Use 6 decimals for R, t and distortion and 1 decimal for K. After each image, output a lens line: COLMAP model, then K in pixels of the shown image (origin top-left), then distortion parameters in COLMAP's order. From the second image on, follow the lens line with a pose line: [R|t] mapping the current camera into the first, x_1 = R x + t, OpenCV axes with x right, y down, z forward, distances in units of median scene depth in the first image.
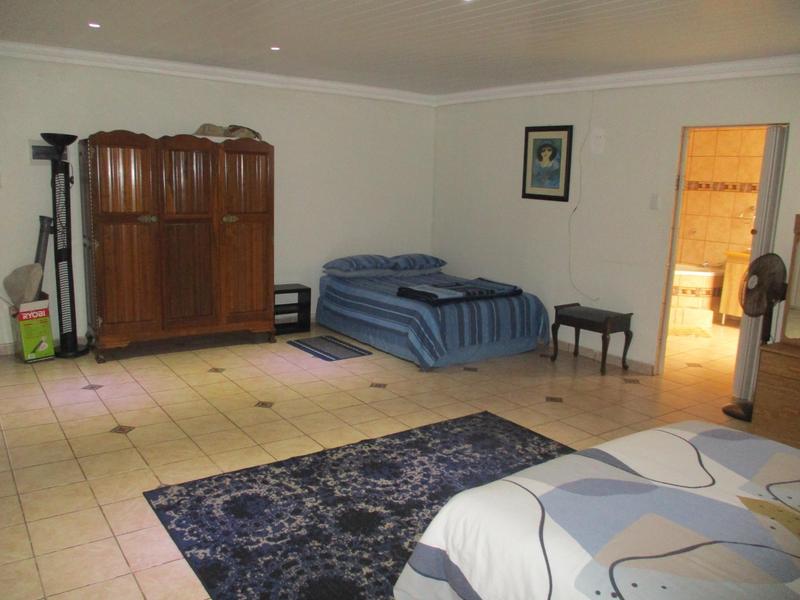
lens RADIAL K [[657.3, 0, 401.0], [0, 657.3, 299.6], [0, 0, 1]] dist [-0.010689, -0.007704]
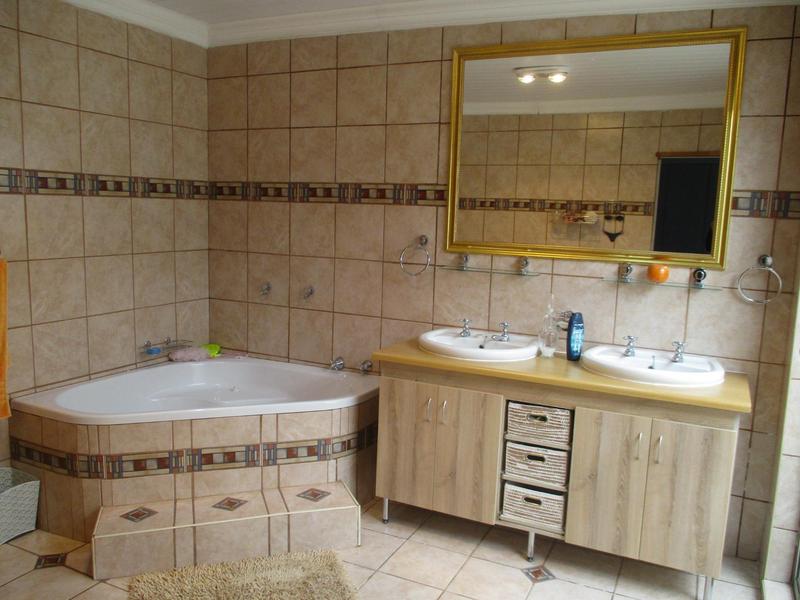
lens RADIAL K [[657.3, 0, 400.1], [0, 657.3, 300.8], [0, 0, 1]] dist [-0.010689, -0.007704]
pose [[0.876769, -0.072342, 0.475440, 0.305990], [0.085392, 0.996330, -0.005874, -0.096545], [-0.473270, 0.045749, 0.879729, 0.611153]]
